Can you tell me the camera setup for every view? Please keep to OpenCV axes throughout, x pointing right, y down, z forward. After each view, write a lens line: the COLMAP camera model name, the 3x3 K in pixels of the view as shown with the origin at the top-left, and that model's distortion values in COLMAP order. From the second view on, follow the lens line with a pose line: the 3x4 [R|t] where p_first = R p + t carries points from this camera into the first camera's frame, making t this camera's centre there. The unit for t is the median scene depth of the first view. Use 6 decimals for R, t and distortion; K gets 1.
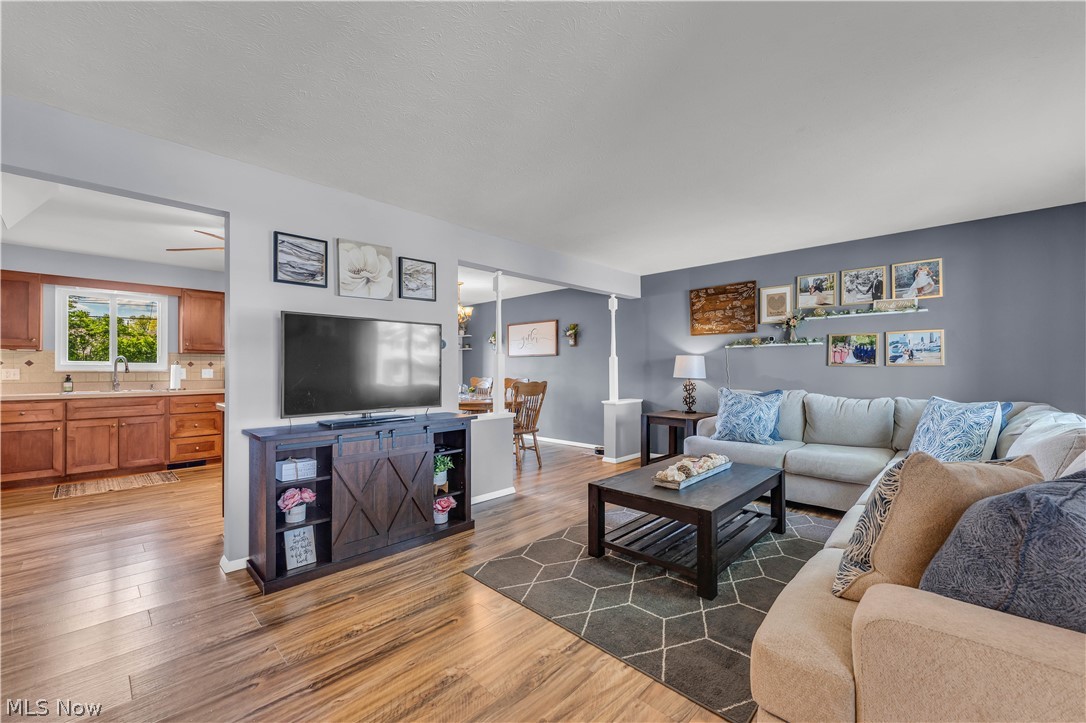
lens RADIAL K [[443.3, 0, 536.8], [0, 443.3, 363.7], [0, 0, 1]] dist [-0.000906, -0.000206]
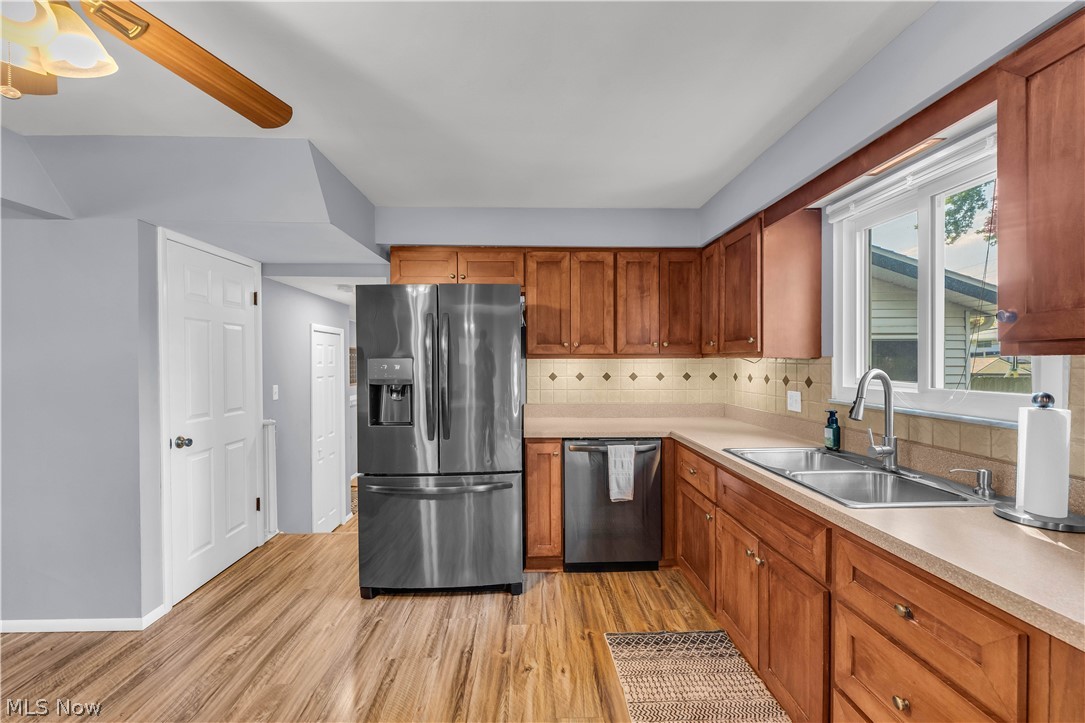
lens RADIAL K [[432.1, 0, 536.9], [0, 432.1, 363.9], [0, 0, 1]] dist [-0.000384, -0.000002]
pose [[-0.701719, 0.010448, -0.712377, -0.573243], [0.013546, 0.999907, 0.001322, -0.029257], [0.712325, -0.008722, -0.701796, 1.154772]]
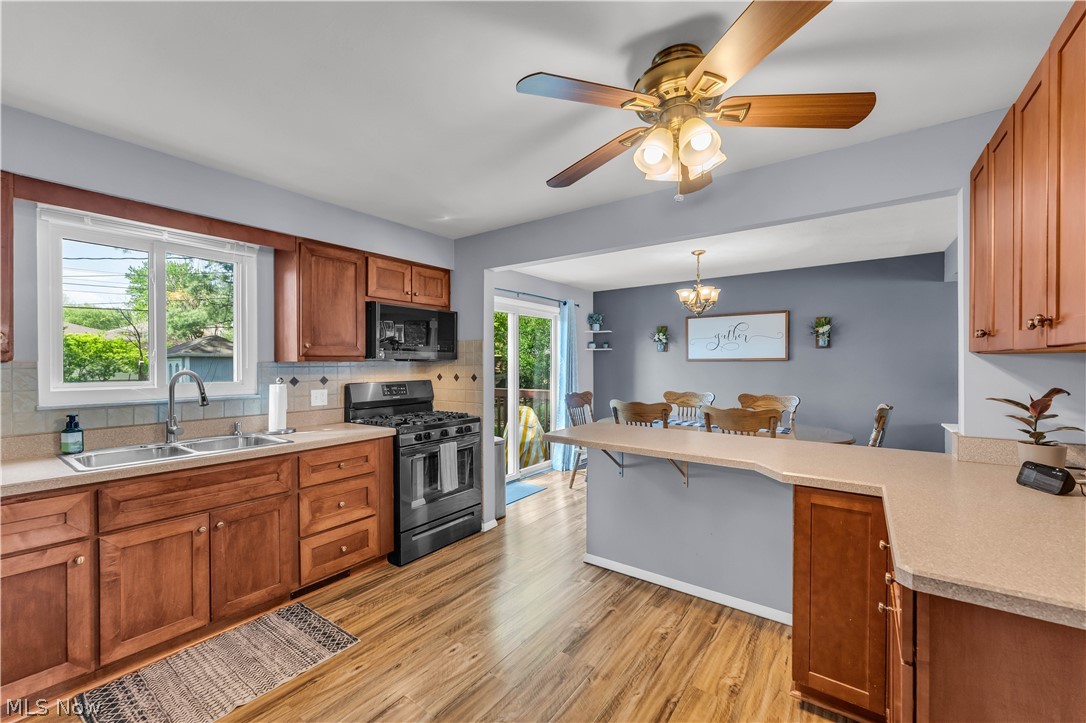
lens RADIAL K [[443.3, 0, 541.1], [0, 443.3, 367.5], [0, 0, 1]] dist [-0.001219, -0.000314]
pose [[0.989332, -0.002921, 0.145651, -0.697161], [0.000006, 0.999800, 0.020007, -0.033140], [-0.145680, -0.019793, 0.989134, 0.525547]]
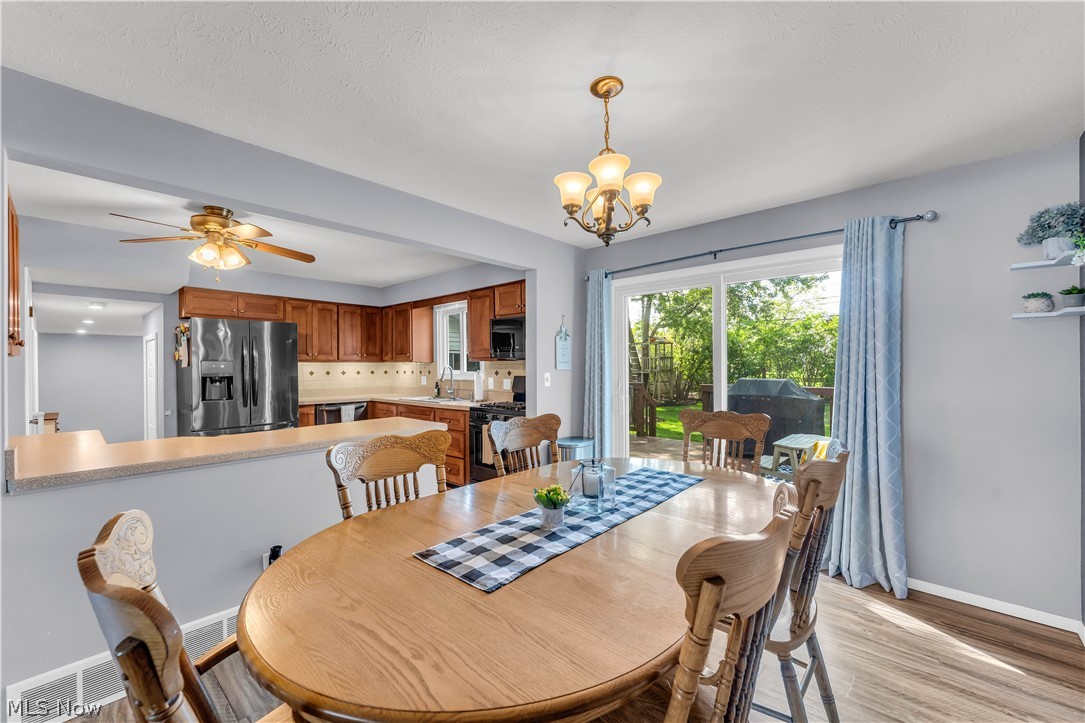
lens RADIAL K [[432.1, 0, 536.9], [0, 432.1, 363.9], [0, 0, 1]] dist [-0.000384, -0.000002]
pose [[0.026406, -0.002760, -0.999647, 0.127218], [0.018203, 0.999832, -0.002280, -0.017790], [0.999486, -0.018137, 0.026452, 1.310530]]
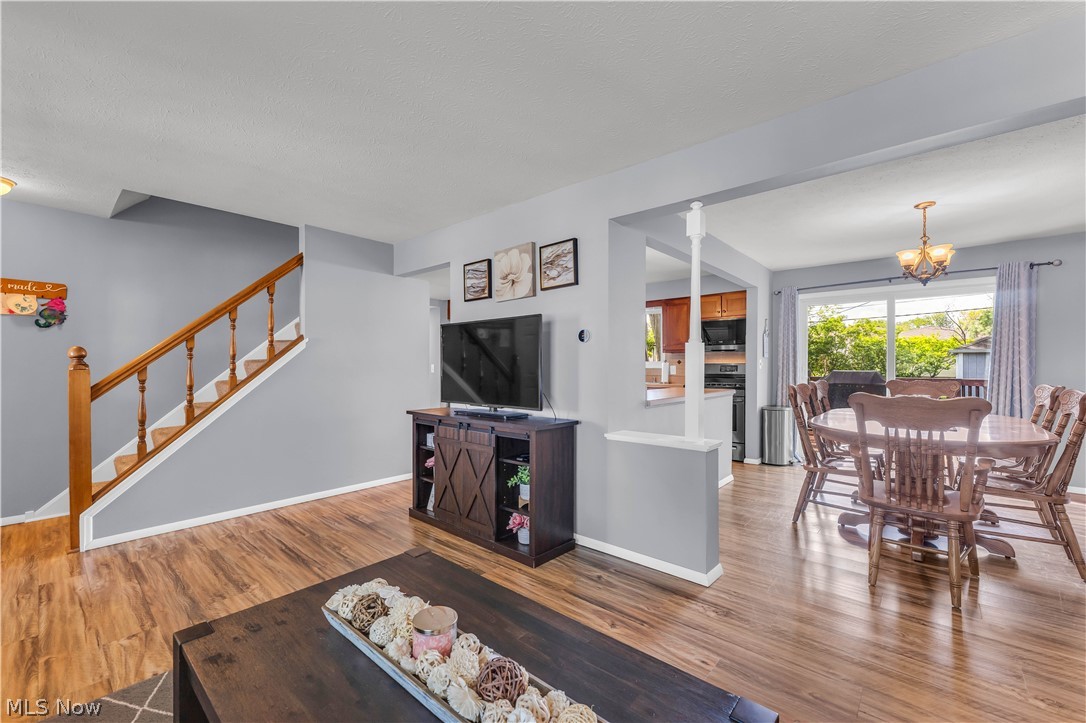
lens RADIAL K [[443.3, 0, 536.8], [0, 443.3, 363.7], [0, 0, 1]] dist [-0.000906, -0.000206]
pose [[0.036386, -0.005420, -0.999323, 0.473406], [0.011068, 0.999926, -0.005020, 0.008029], [0.999277, -0.010878, 0.036443, 0.716081]]
